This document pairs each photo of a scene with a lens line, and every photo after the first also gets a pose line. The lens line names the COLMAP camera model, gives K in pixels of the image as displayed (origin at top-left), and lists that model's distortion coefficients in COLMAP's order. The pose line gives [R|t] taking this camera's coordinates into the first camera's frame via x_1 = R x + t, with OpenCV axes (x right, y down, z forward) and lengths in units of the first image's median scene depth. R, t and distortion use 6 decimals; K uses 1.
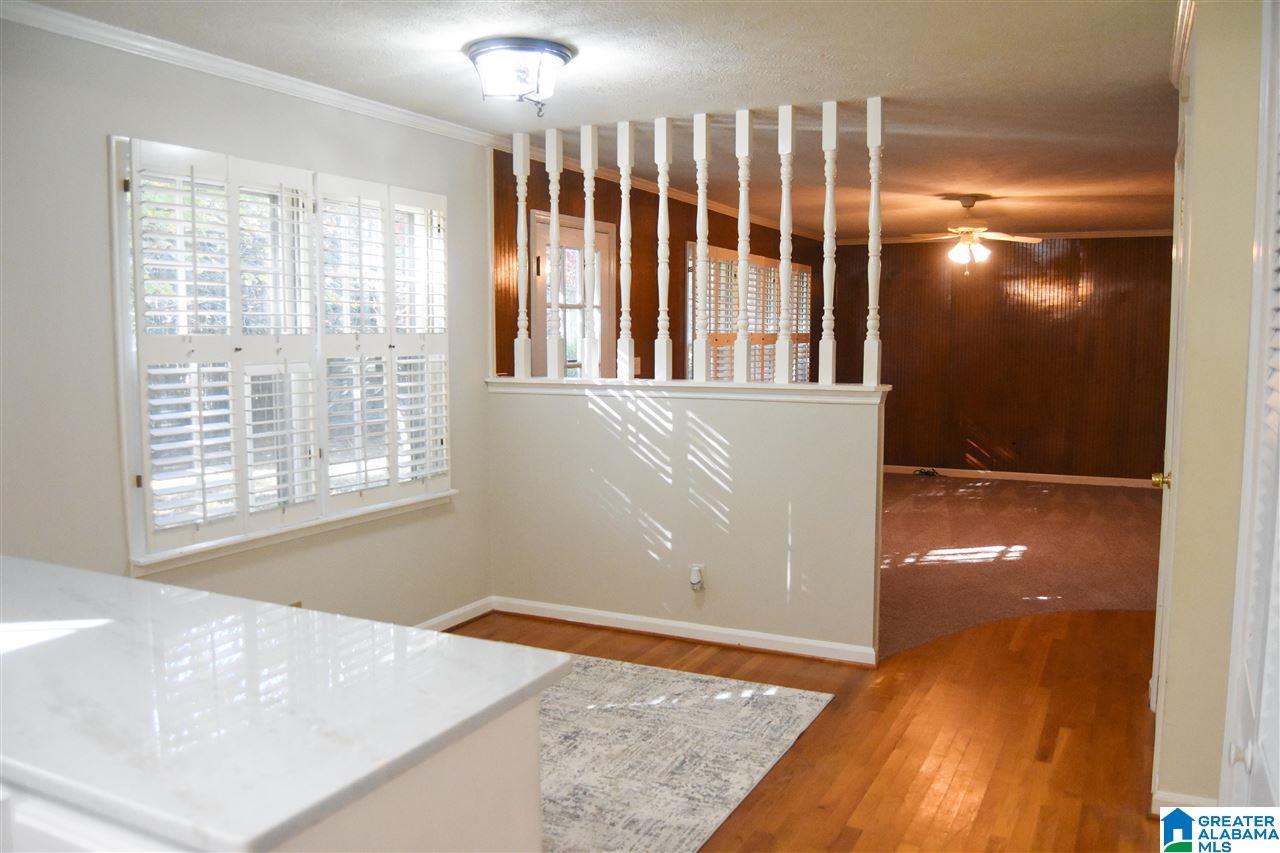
lens RADIAL K [[995.6, 0, 646.5], [0, 995.6, 433.6], [0, 0, 1]] dist [-0.082318, 0.017315]
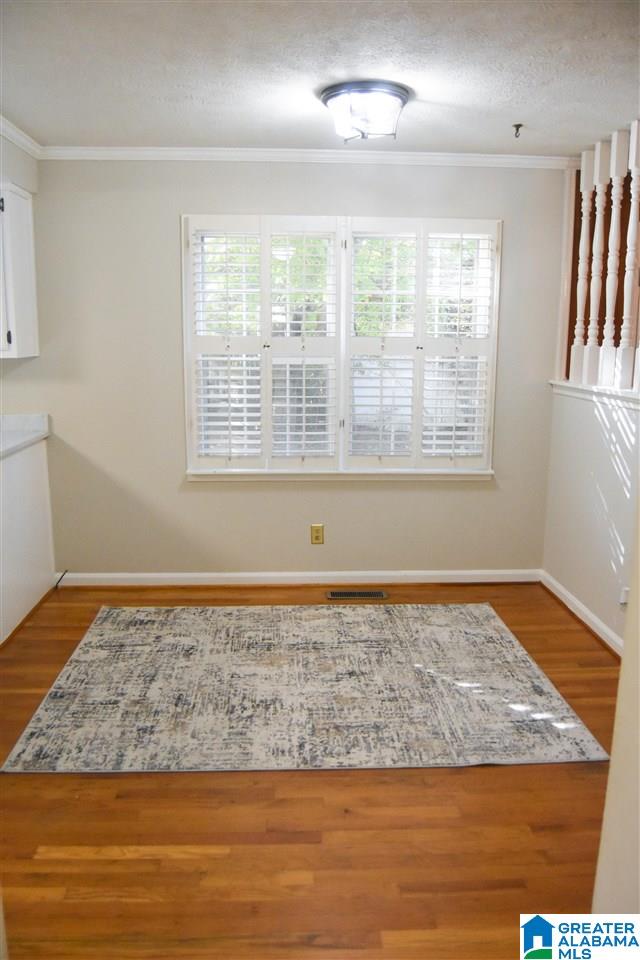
lens RADIAL K [[746.7, 0, 319.7], [0, 746.7, 480.5], [0, 0, 1]] dist [-0.082318, 0.017315]
pose [[0.503476, 0.168878, -0.847344, 0.539835], [-0.097309, 0.985556, 0.138605, -0.042073], [0.858512, 0.012670, 0.512637, 0.419668]]
